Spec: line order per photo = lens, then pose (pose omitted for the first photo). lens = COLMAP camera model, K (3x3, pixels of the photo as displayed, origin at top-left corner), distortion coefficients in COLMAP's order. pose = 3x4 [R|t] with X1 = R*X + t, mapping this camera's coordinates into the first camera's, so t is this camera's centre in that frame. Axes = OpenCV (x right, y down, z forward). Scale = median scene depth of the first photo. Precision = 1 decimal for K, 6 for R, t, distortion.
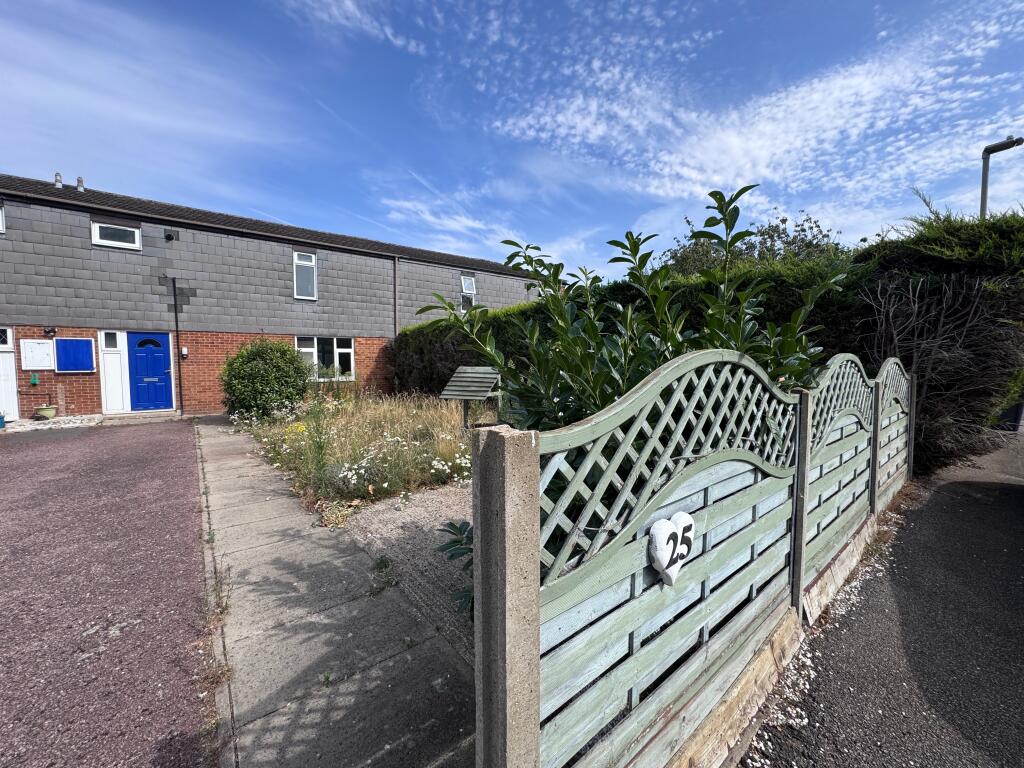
lens RADIAL K [[405.7, 0, 512.0], [0, 405.7, 384.0], [0, 0, 1]] dist [-0.001570, -0.000229]
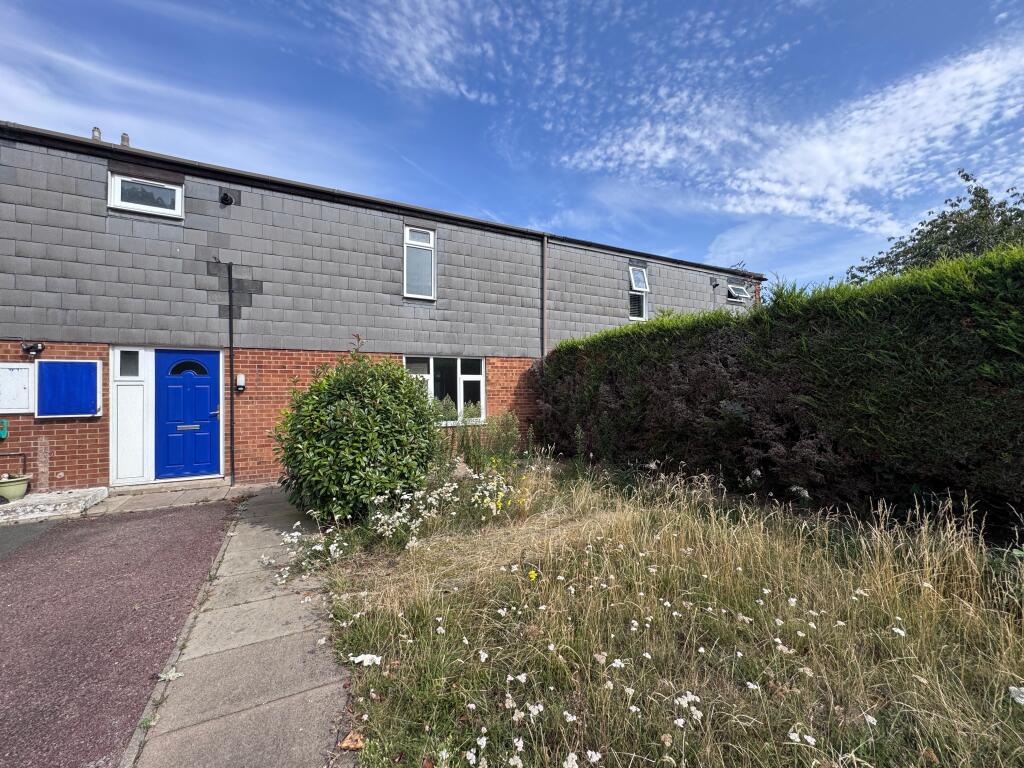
lens RADIAL K [[405.7, 0, 512.0], [0, 405.7, 384.0], [0, 0, 1]] dist [-0.001570, -0.000229]
pose [[0.983914, -0.004183, -0.178594, -0.297517], [-0.007318, 0.997943, -0.063695, -0.040351], [0.178493, 0.063977, 0.981859, 0.478582]]
